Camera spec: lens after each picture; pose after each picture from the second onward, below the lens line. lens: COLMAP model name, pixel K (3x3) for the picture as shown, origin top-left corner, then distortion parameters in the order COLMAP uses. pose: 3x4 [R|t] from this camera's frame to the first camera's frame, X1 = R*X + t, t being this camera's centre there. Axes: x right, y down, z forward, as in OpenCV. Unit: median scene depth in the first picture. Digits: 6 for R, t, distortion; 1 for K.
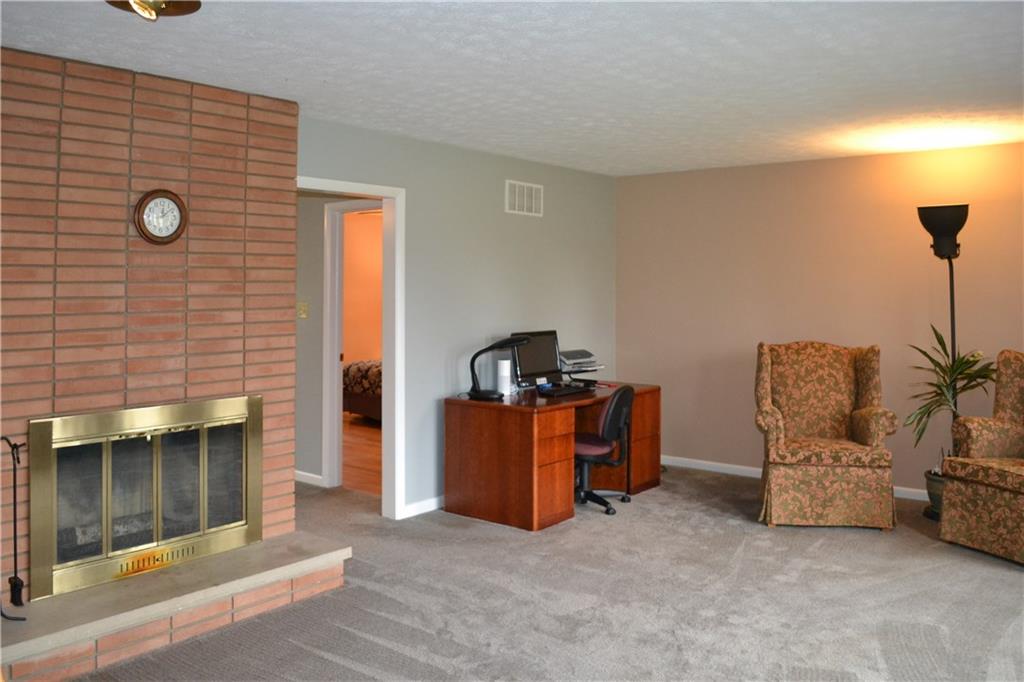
lens RADIAL K [[839.0, 0, 513.8], [0, 839.0, 258.3], [0, 0, 1]] dist [-0.068343, 0.003251]
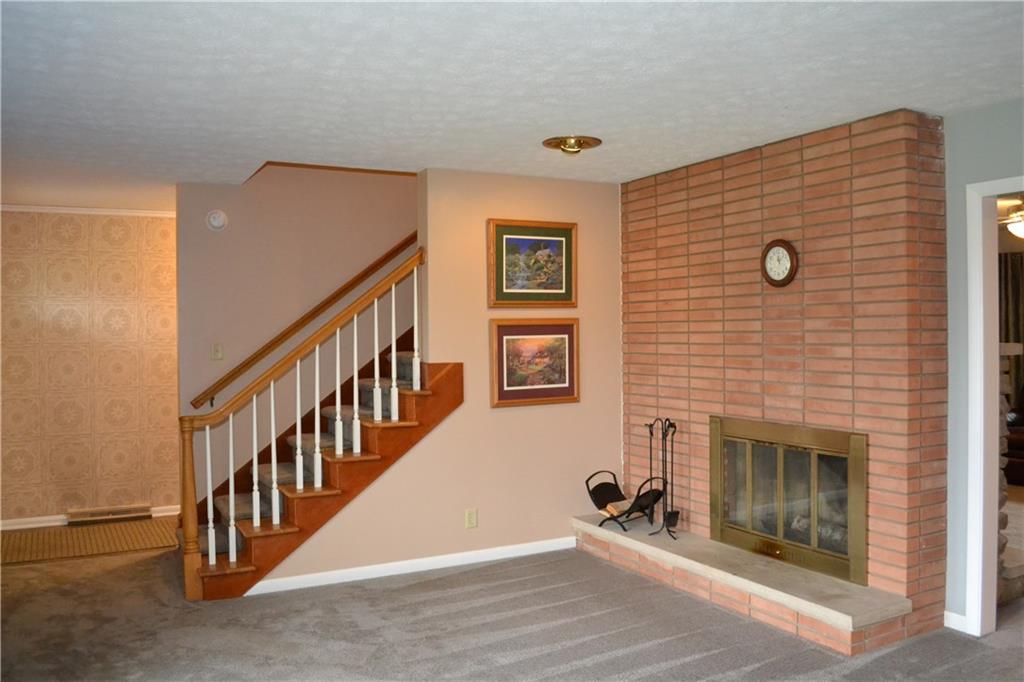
lens RADIAL K [[844.0, 0, 512.0], [0, 844.0, 341.0], [0, 0, 1]] dist [-0.076730, 0.000962]
pose [[-0.384621, 0.026947, -0.922681, 0.778279], [0.049738, 0.998727, 0.008434, 0.029788], [0.921733, -0.042648, -0.385472, 1.062894]]
